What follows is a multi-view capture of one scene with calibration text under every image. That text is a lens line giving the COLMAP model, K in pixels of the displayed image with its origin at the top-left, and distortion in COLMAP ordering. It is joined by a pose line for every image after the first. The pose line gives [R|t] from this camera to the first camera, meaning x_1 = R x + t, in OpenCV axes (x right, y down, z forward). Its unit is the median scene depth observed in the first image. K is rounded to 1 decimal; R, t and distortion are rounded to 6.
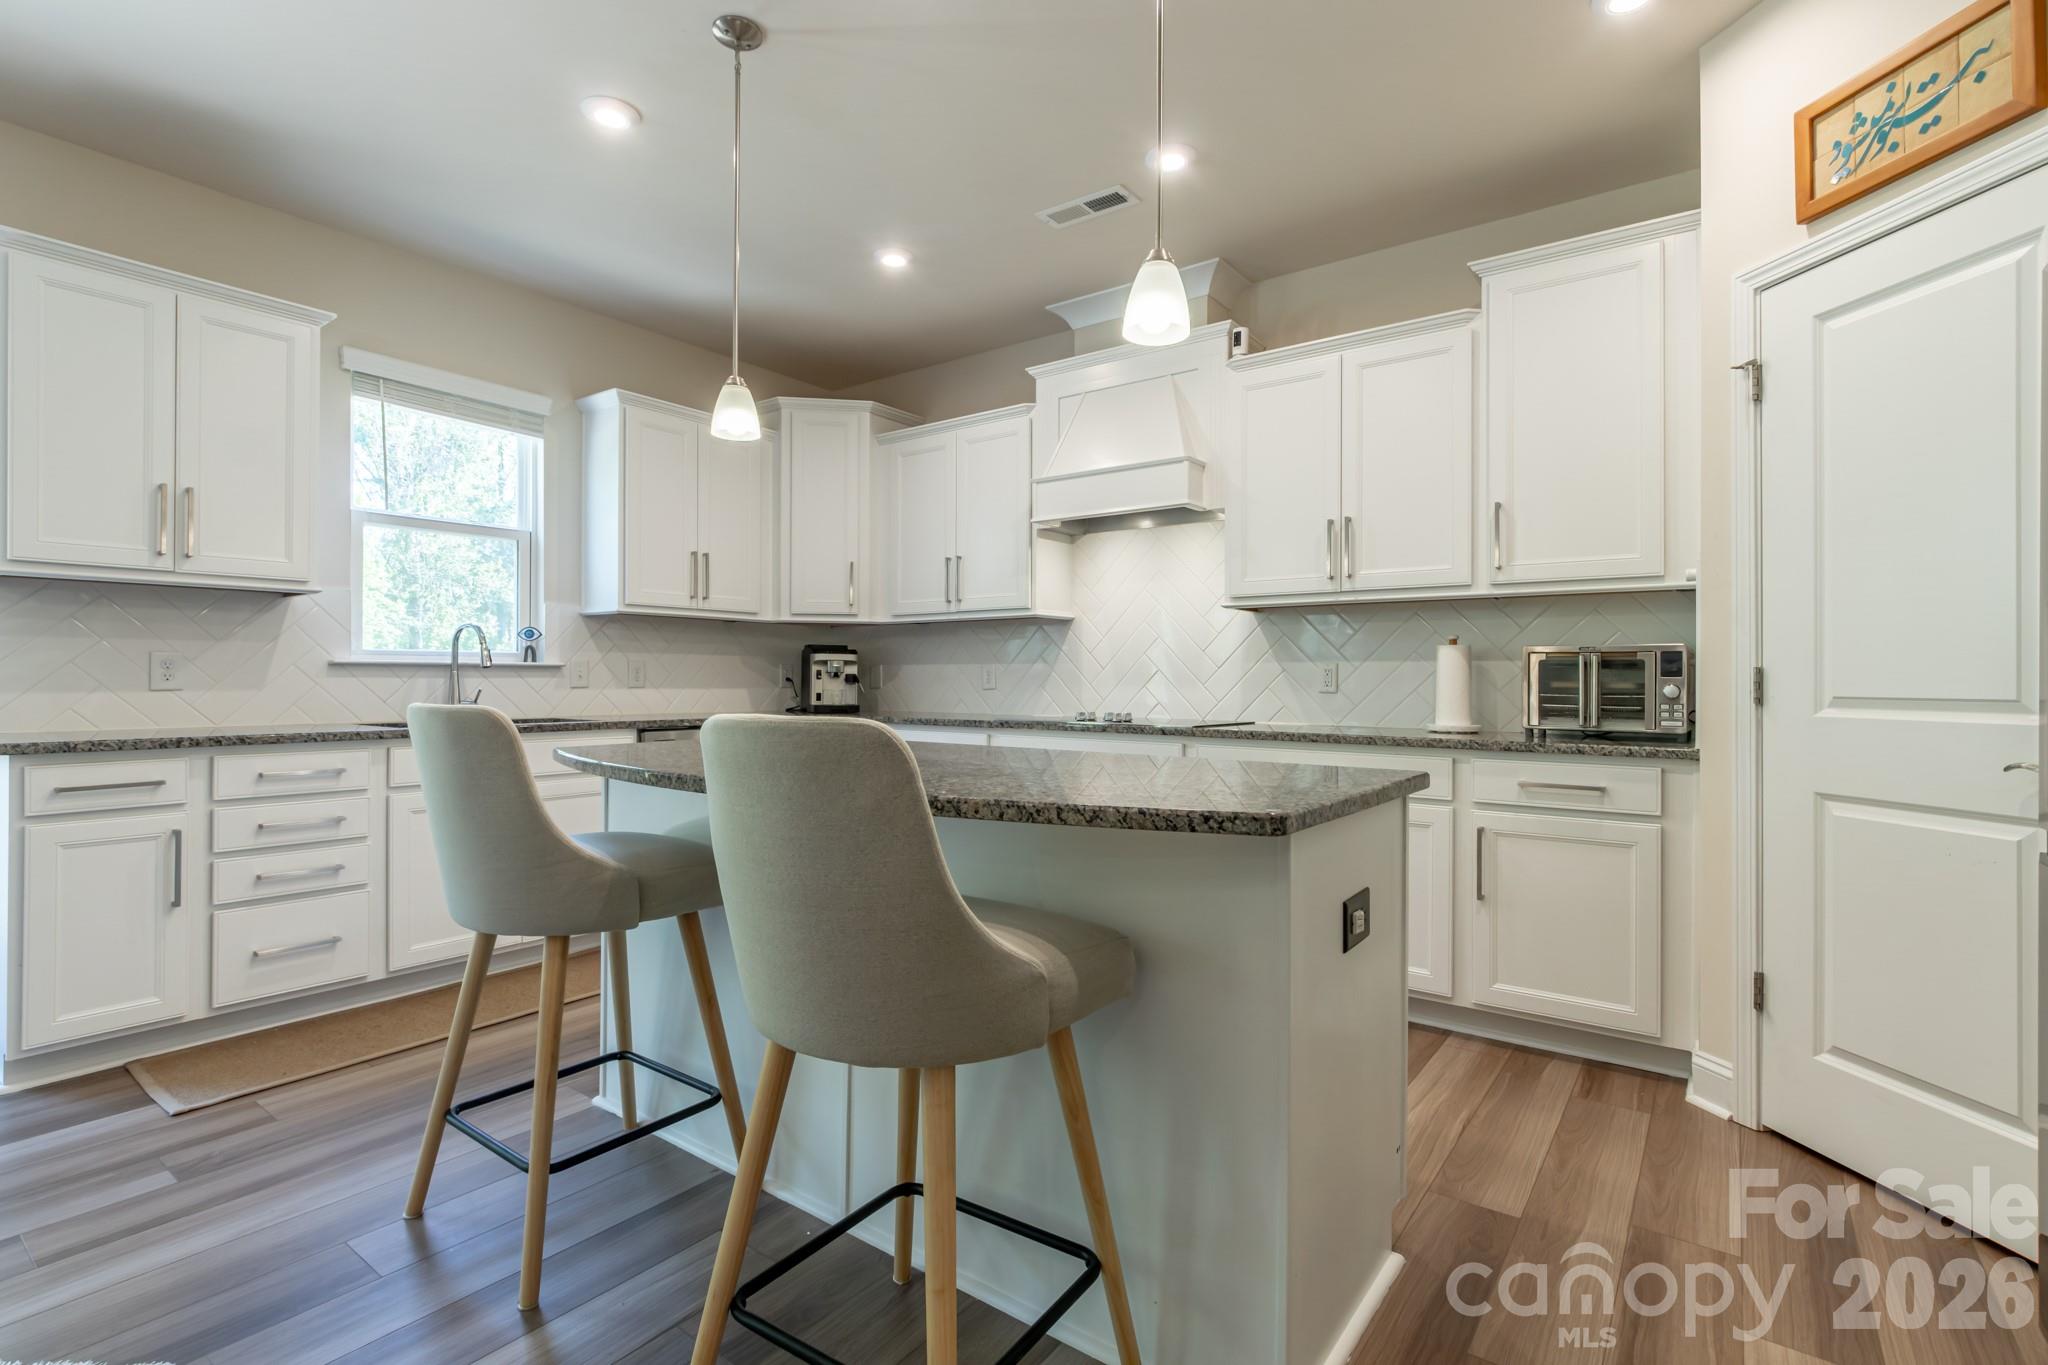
lens RADIAL K [[959.1, 0, 1011.9], [0, 959.1, 672.8], [0, 0, 1]] dist [0.005523, -0.003874]
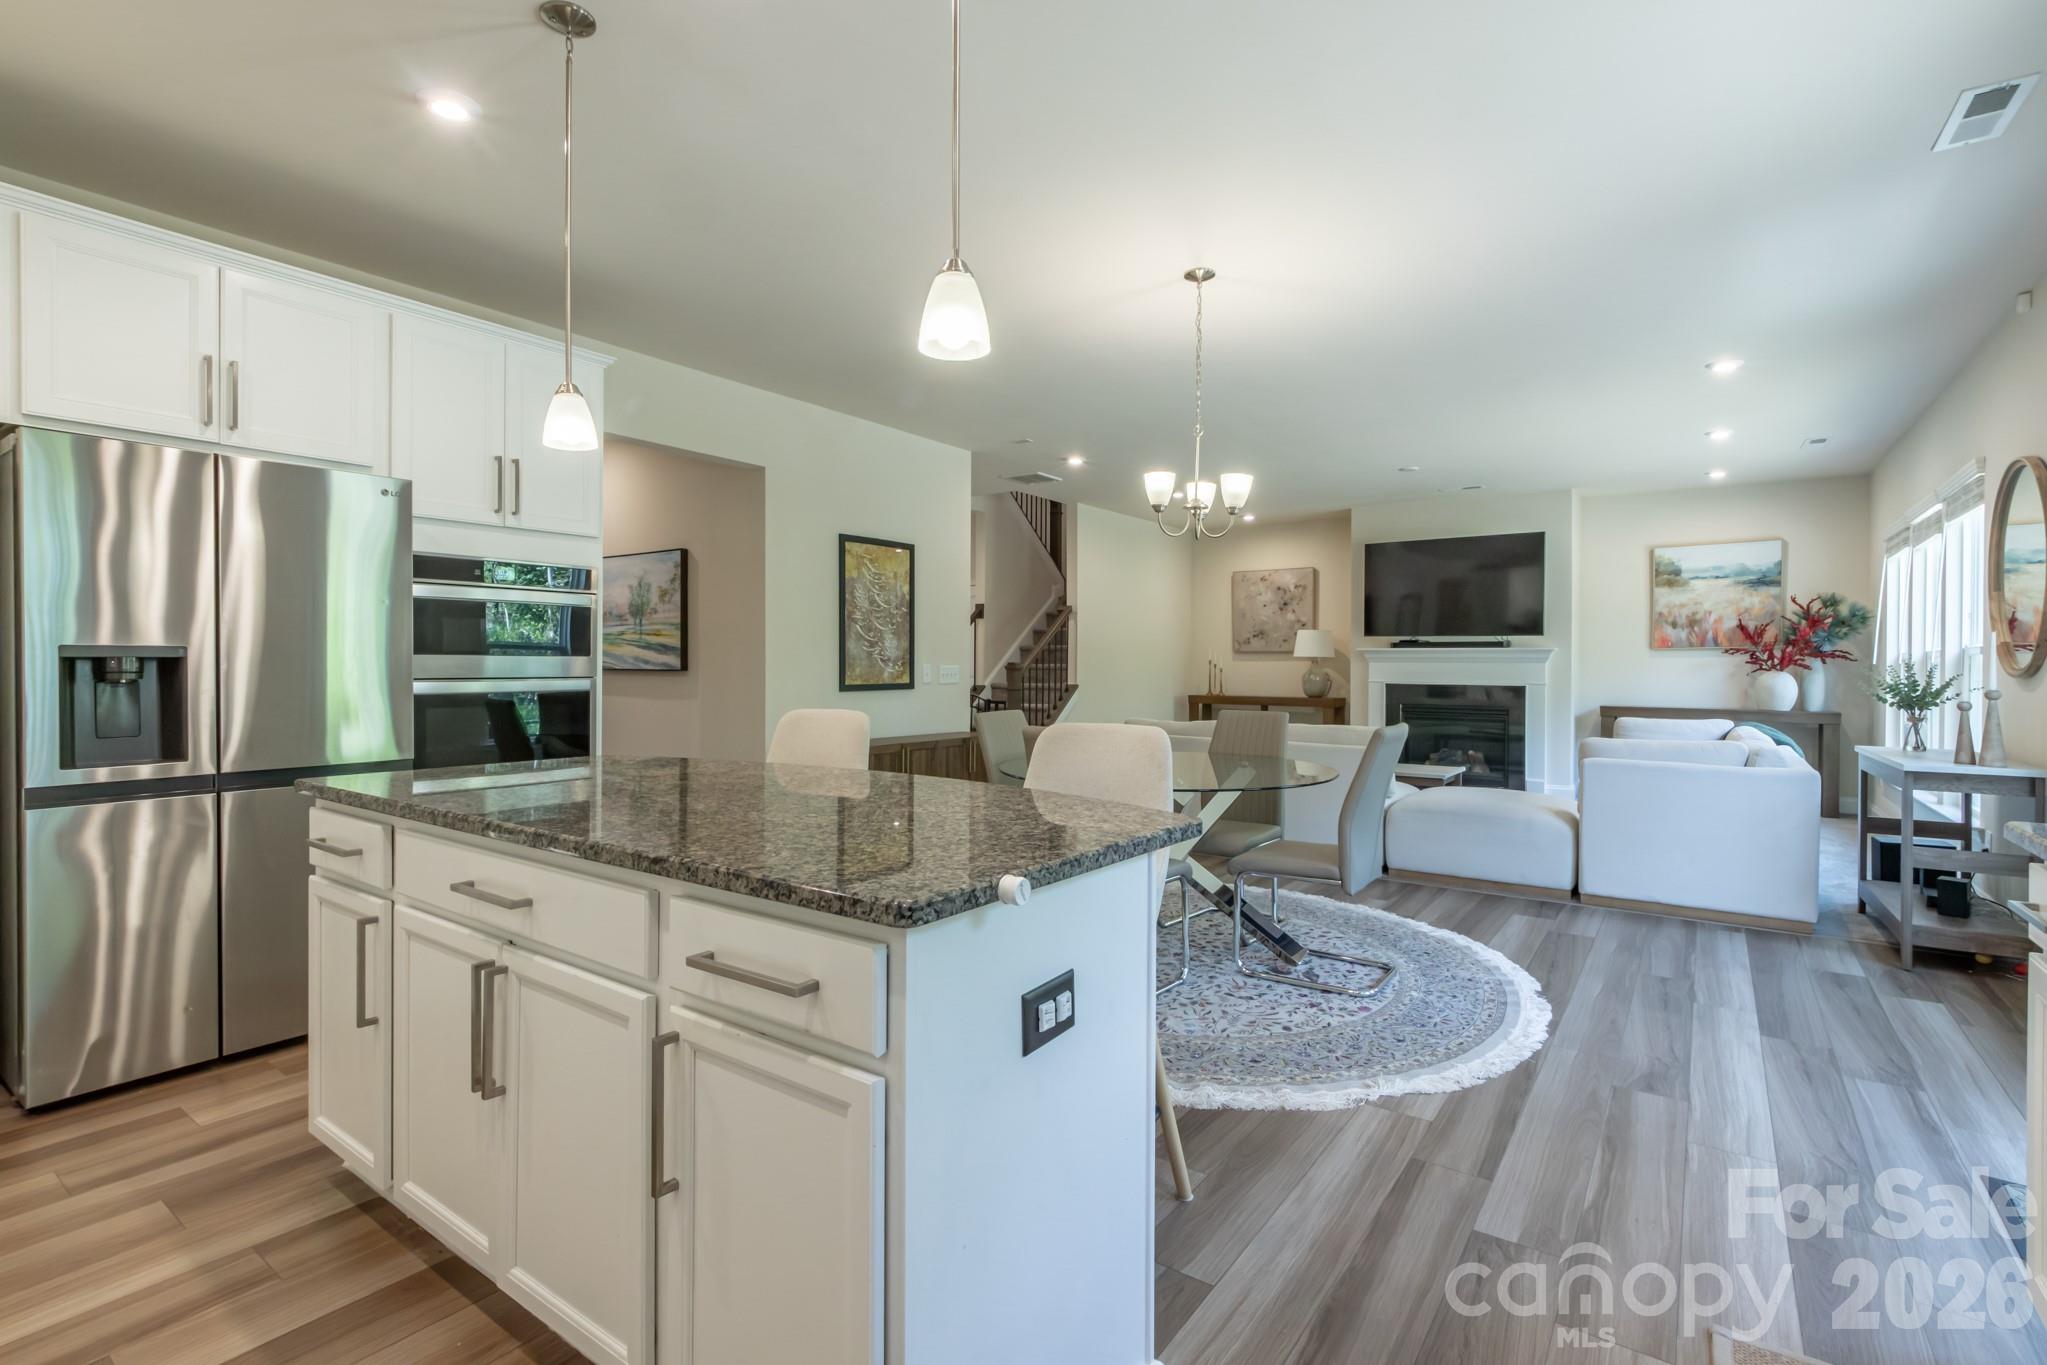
lens RADIAL K [[958.6, 0, 1011.1], [0, 958.6, 660.5], [0, 0, 1]] dist [0.005523, -0.003874]
pose [[-0.999828, -0.010631, -0.015225, -0.204566], [-0.010498, 0.999906, -0.008780, -0.017953], [0.015317, -0.008618, -0.999846, 1.042897]]
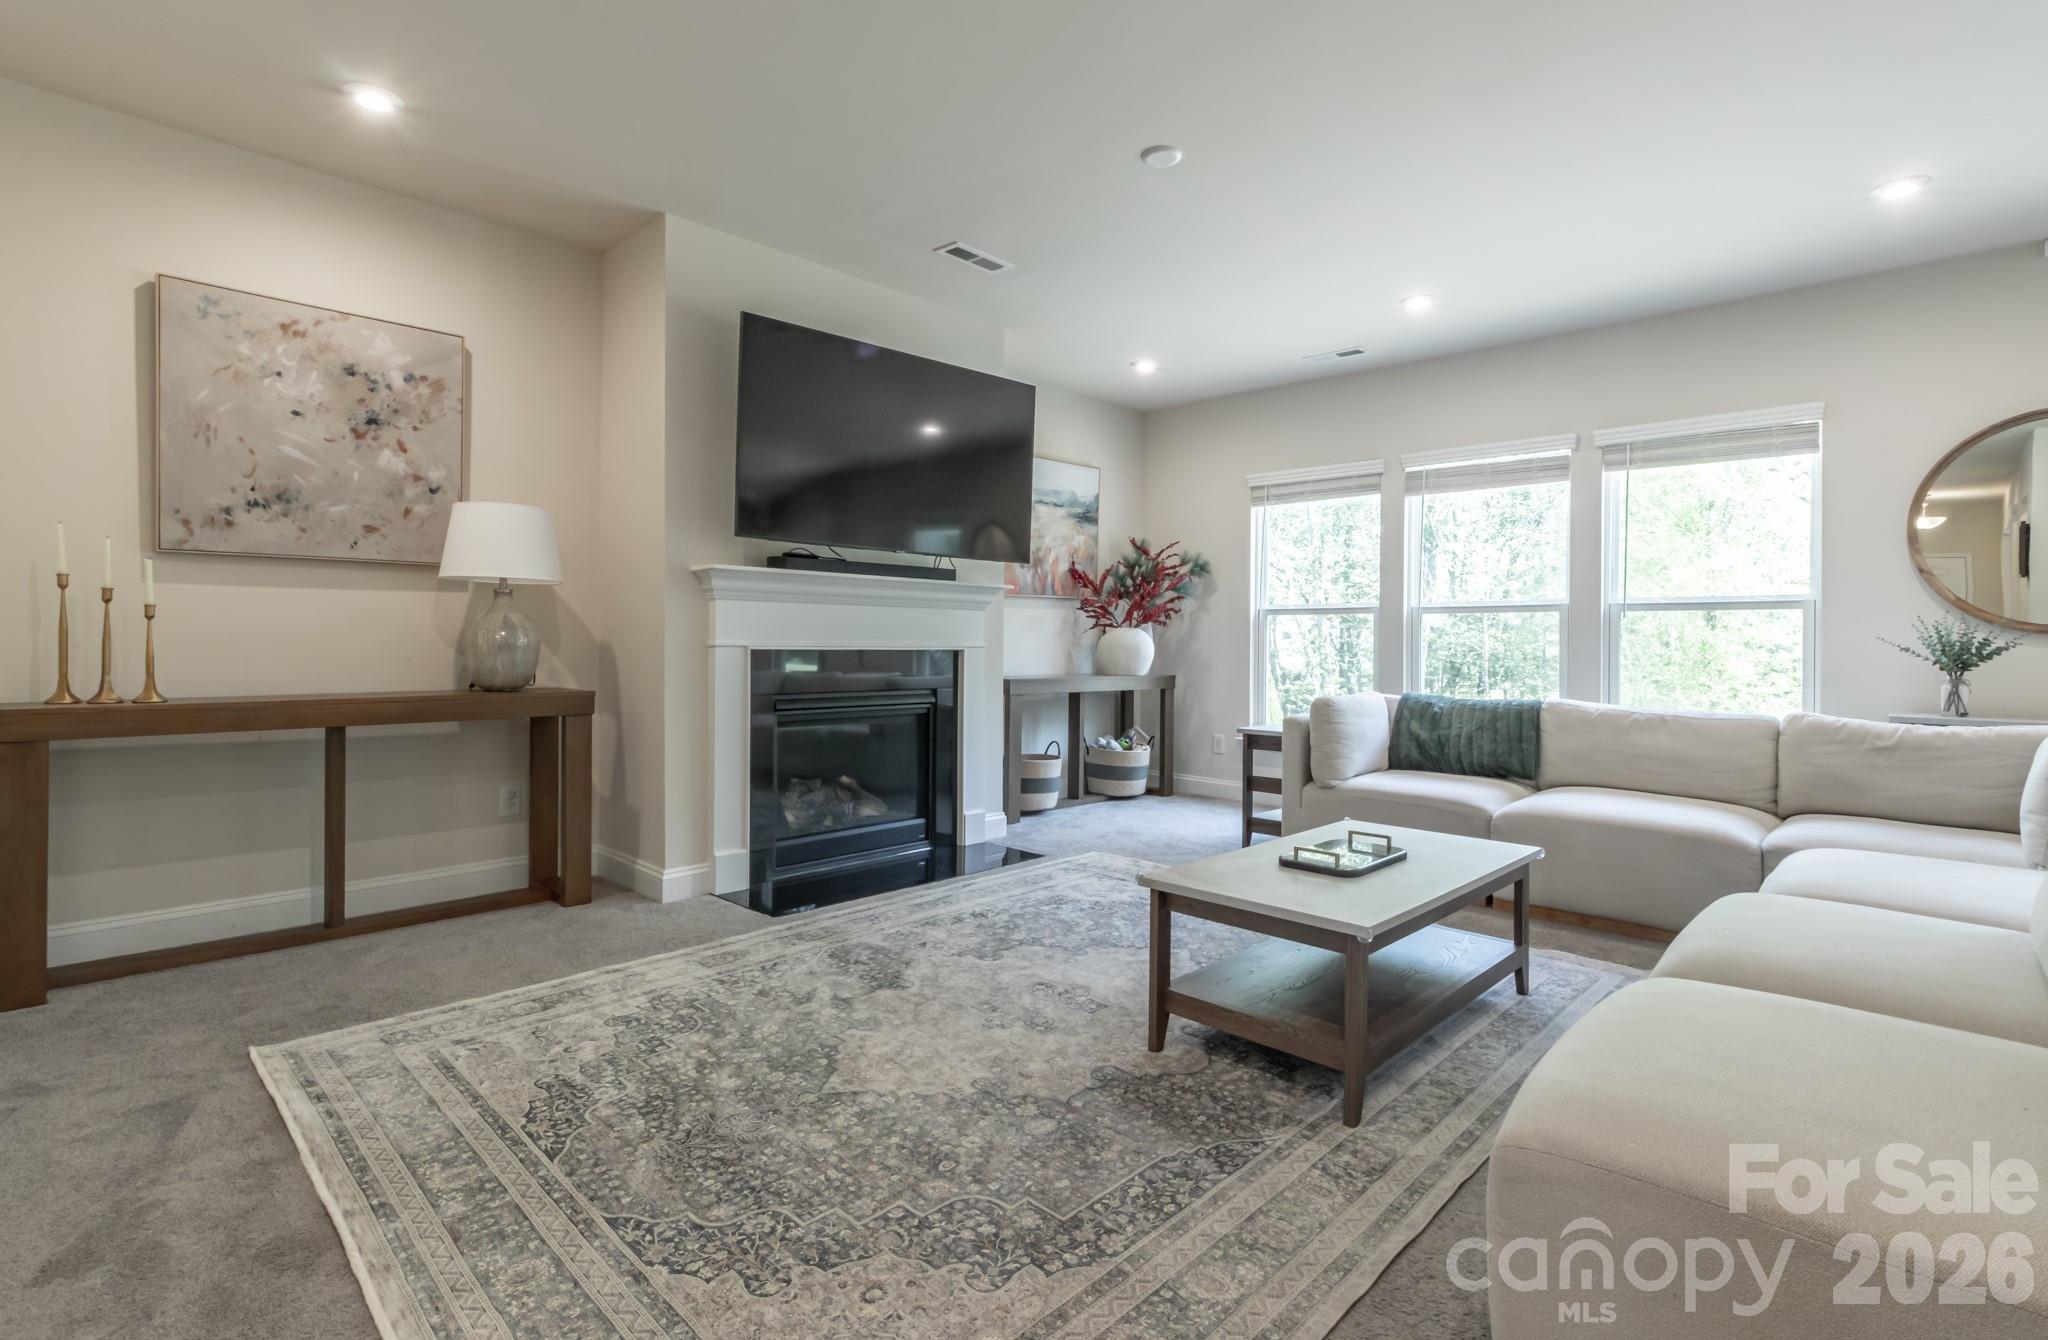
lens RADIAL K [[965.4, 0, 1024.5], [0, 965.4, 648.8], [0, 0, 1]] dist [0.001686, 0.000221]
pose [[-0.117041, 0.003103, -0.993122, -0.168582], [-0.007836, 0.999961, 0.004048, 0.000459], [0.993096, 0.008256, -0.117012, -0.887407]]
